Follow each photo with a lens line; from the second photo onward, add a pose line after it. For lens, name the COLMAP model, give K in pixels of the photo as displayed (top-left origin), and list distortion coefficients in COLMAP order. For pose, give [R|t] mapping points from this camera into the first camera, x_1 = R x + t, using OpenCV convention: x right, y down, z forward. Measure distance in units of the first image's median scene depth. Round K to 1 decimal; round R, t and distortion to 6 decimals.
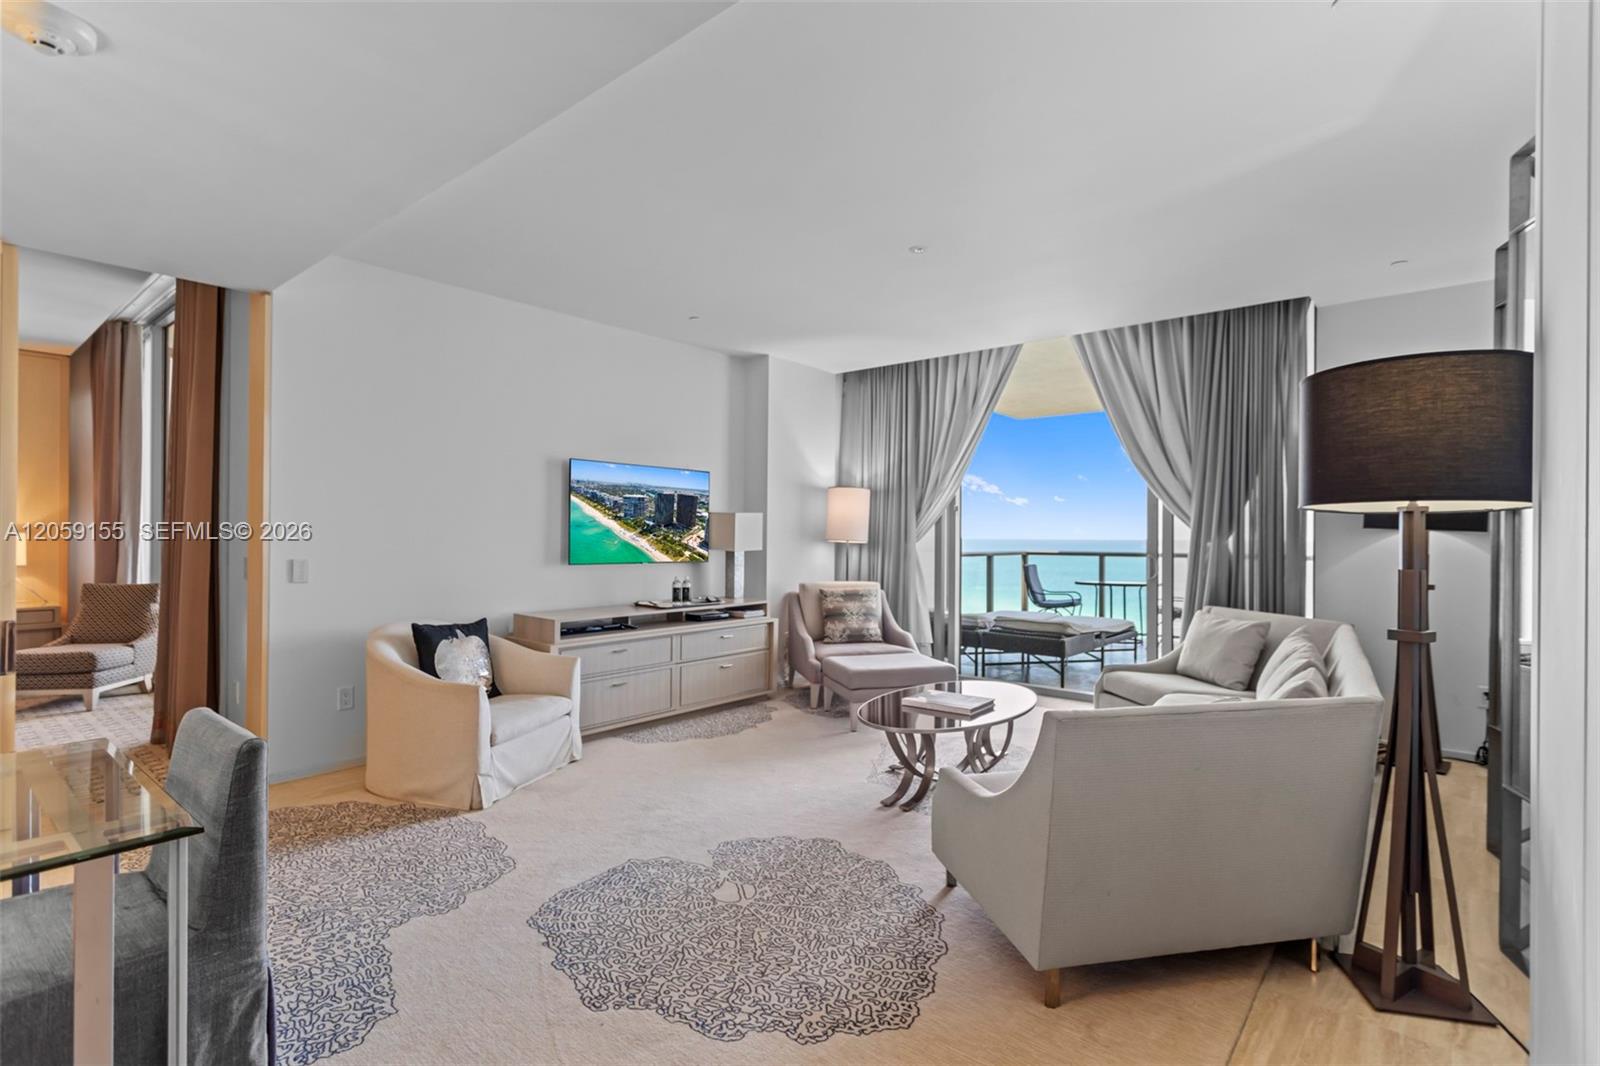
lens RADIAL K [[765.0, 0, 798.7], [0, 765.0, 531.2], [0, 0, 1]] dist [0.002566, 0.000838]
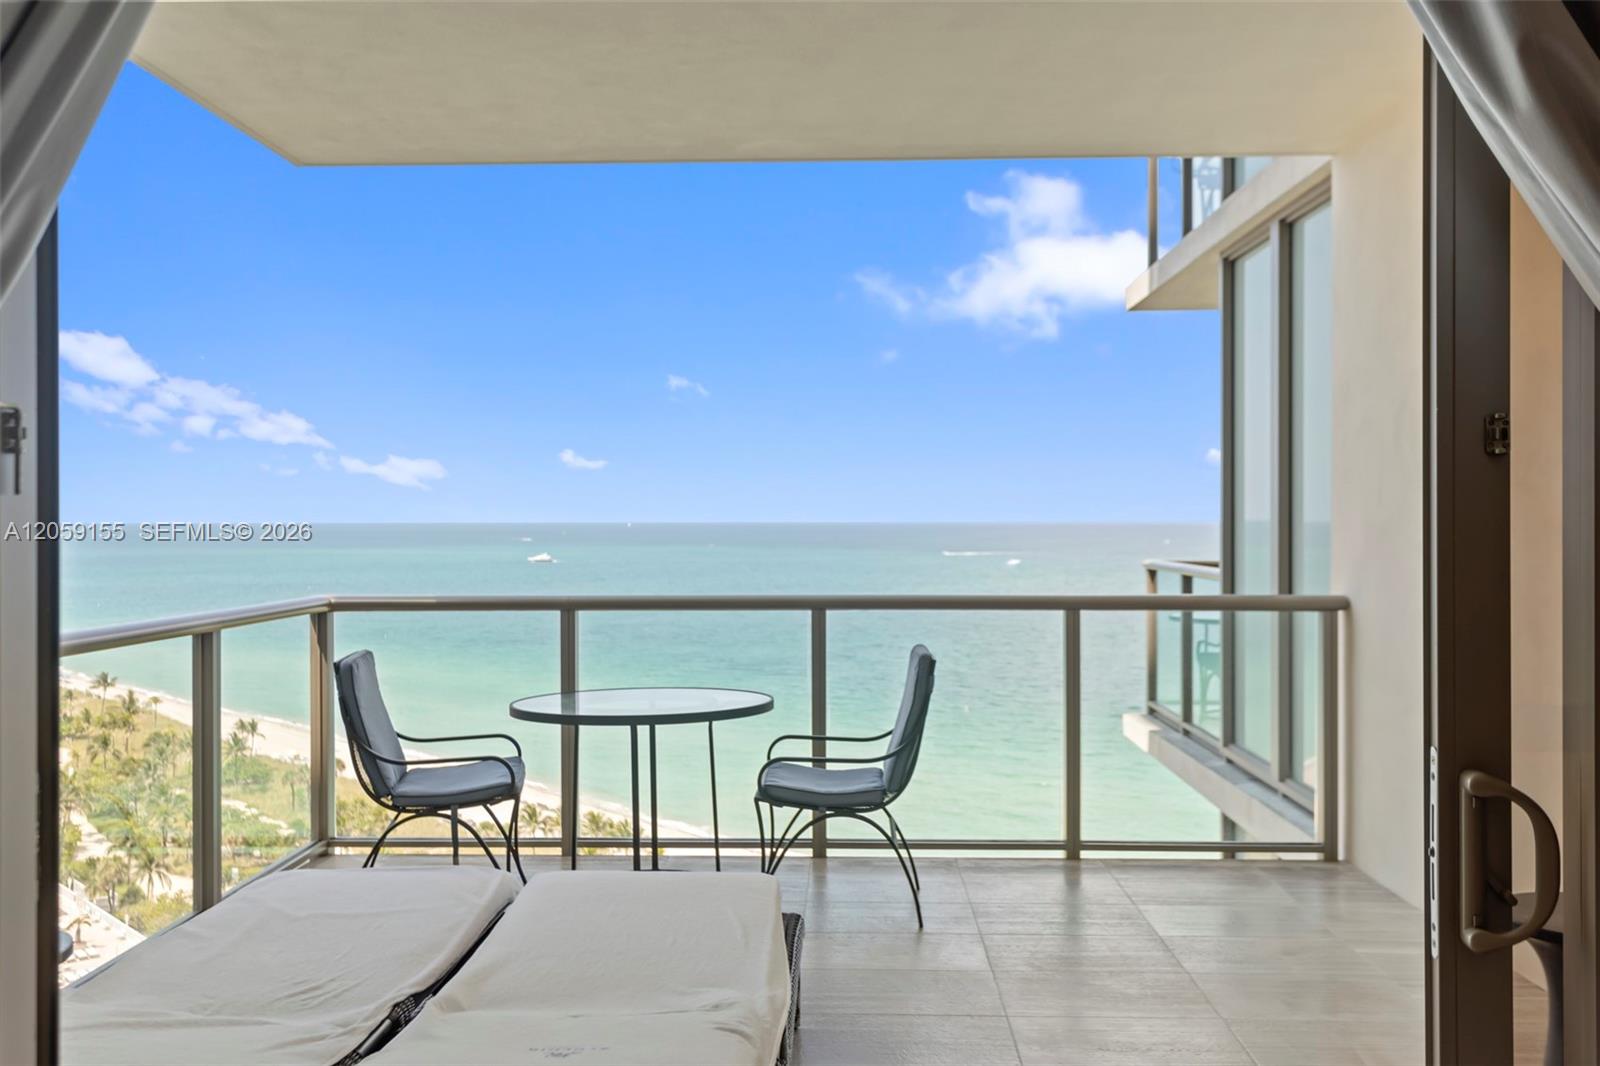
lens RADIAL K [[1394.1, 0, 796.1], [0, 1394.1, 519.6], [0, 0, 1]] dist [0.006768, 0.004264]
pose [[0.786193, -0.011206, 0.617879, 0.202139], [0.005806, 0.999925, 0.010746, -0.020943], [-0.617953, -0.004861, 0.786200, 0.886132]]
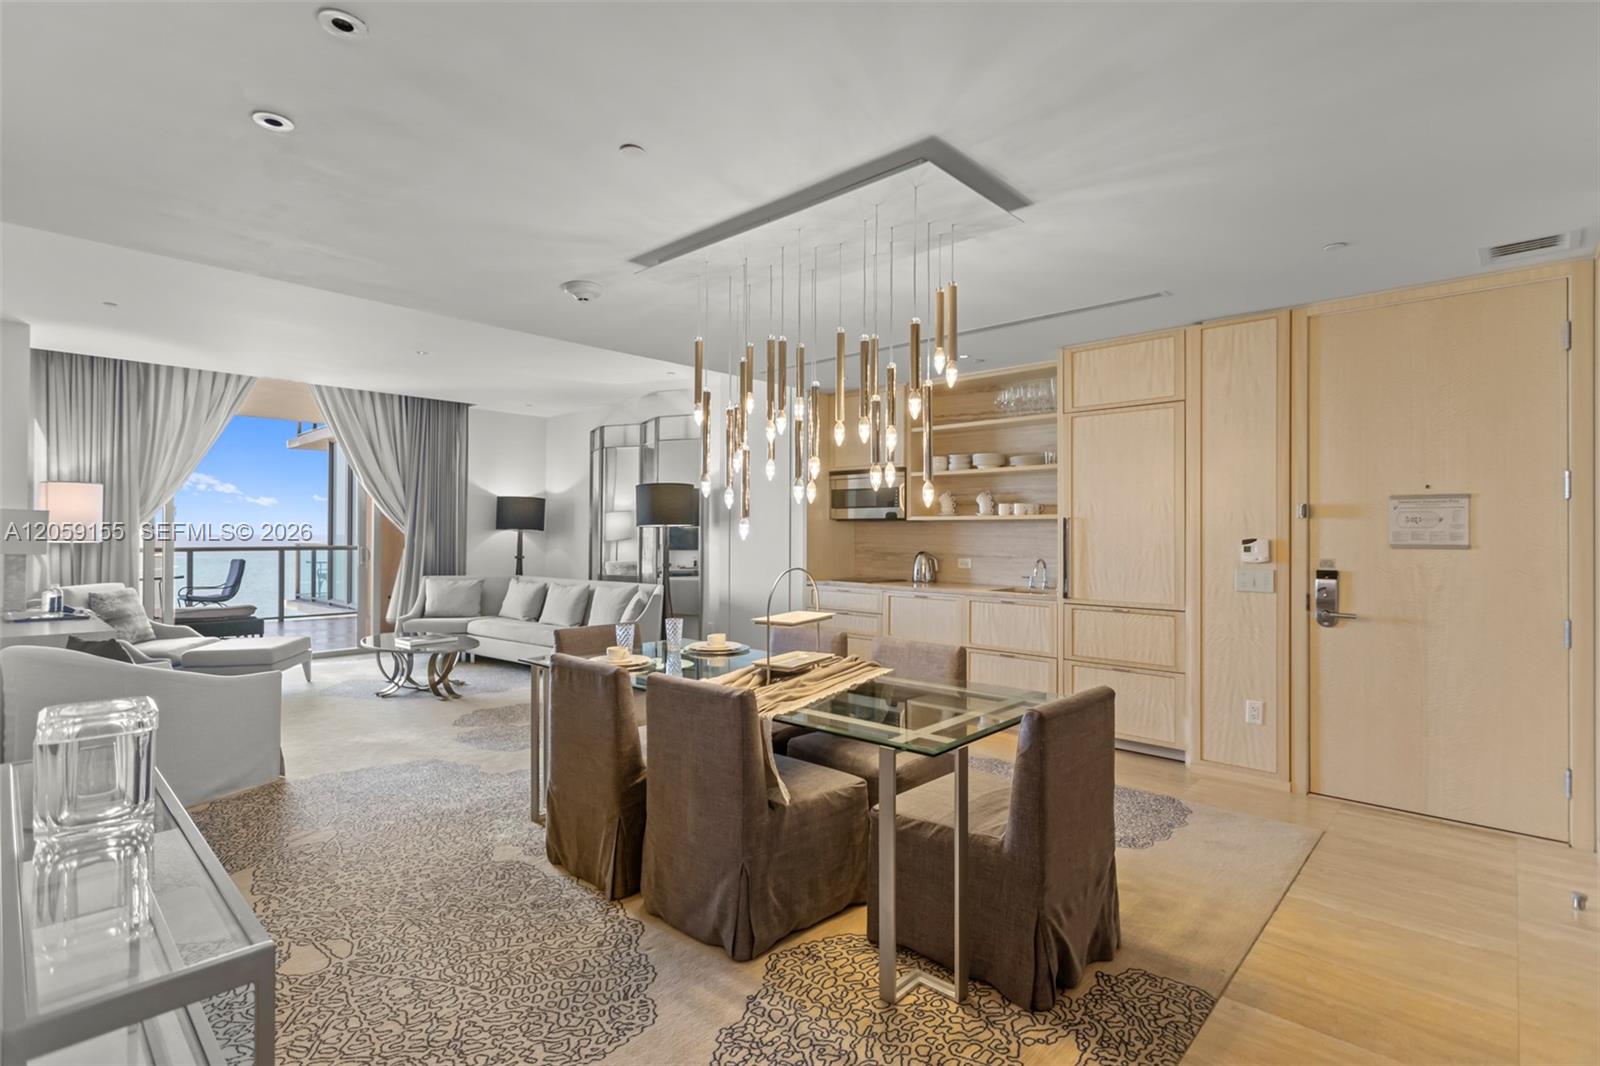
lens RADIAL K [[765.0, 0, 798.7], [0, 765.0, 531.2], [0, 0, 1]] dist [0.002566, 0.000838]
pose [[0.049154, -0.005917, 0.998774, -0.961282], [-0.007222, 0.999954, 0.006279, -0.013050], [-0.998765, -0.007522, 0.049109, 0.105078]]
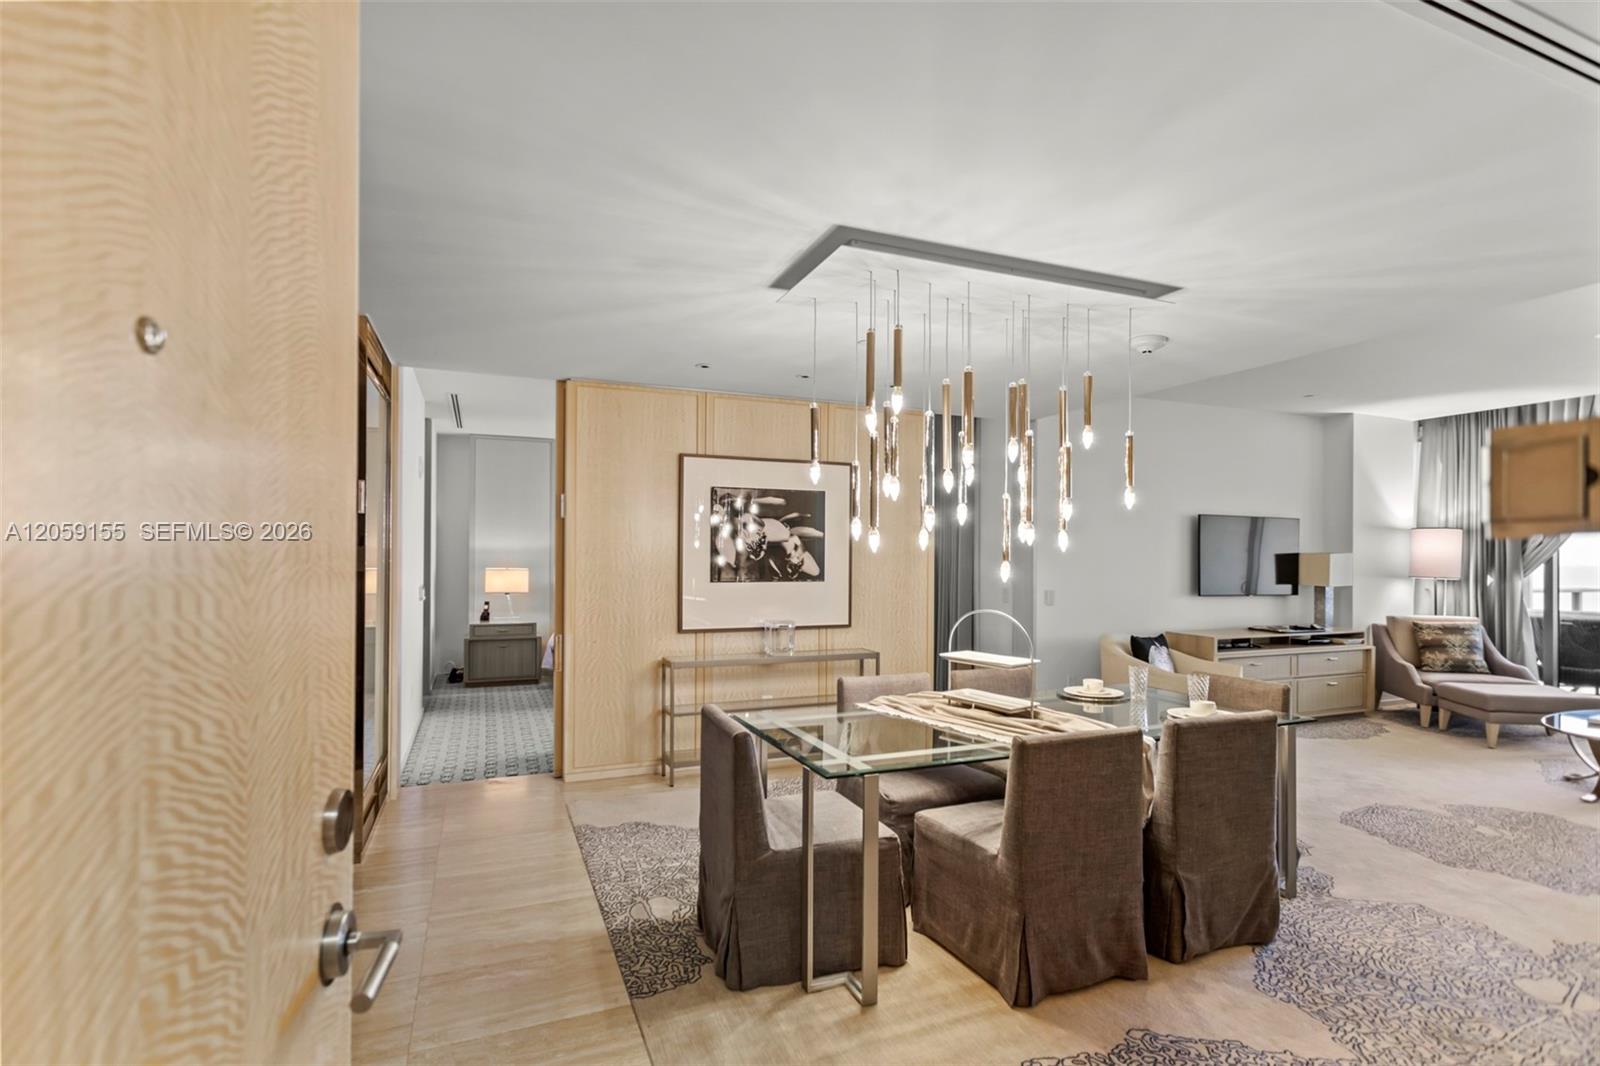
lens RADIAL K [[759.2, 0, 791.7], [0, 759.2, 554.0], [0, 0, 1]] dist [0.001688, 0.000119]
pose [[0.885616, -0.006512, -0.464372, -0.284897], [0.004526, 0.999975, -0.005392, -0.022342], [0.464395, 0.002673, 0.885624, -0.425958]]
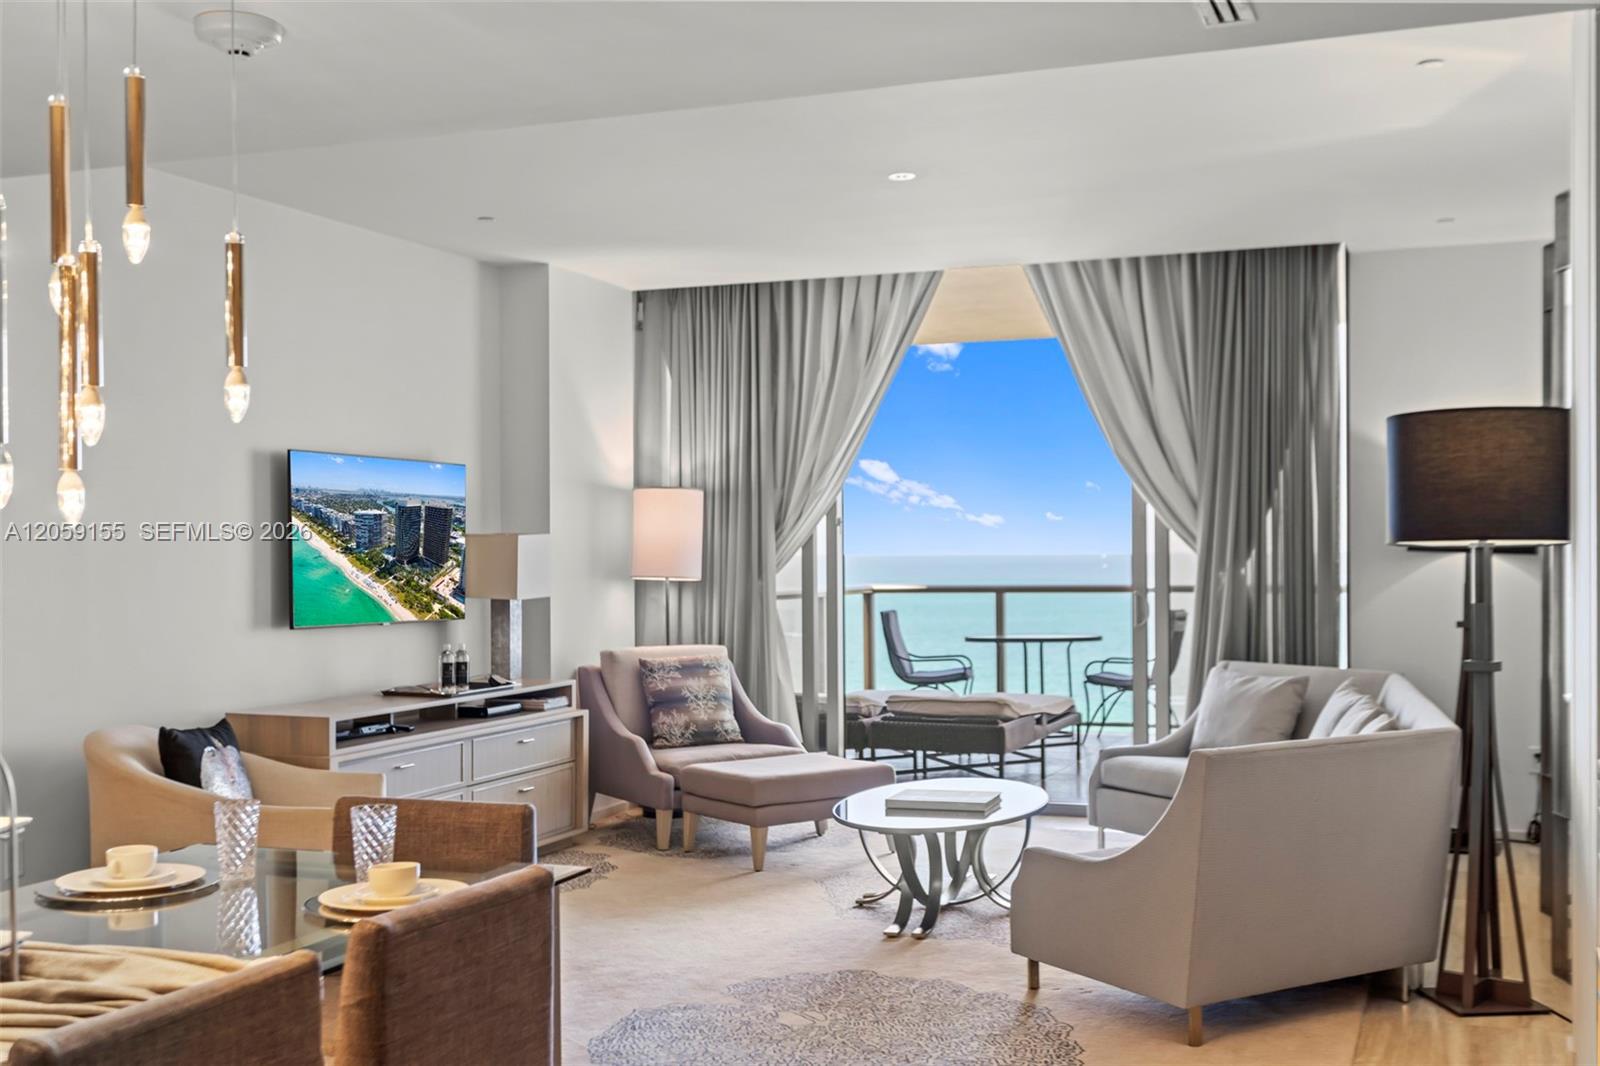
lens RADIAL K [[1745.3, 0, 795.0], [0, 1745.3, 561.7], [0, 0, 1]] dist [0.011950, -0.007532]
pose [[0.944999, -0.017444, 0.326609, -0.338132], [0.013692, 0.999811, 0.013785, -0.020252], [-0.326787, -0.008555, 0.945059, -0.370595]]
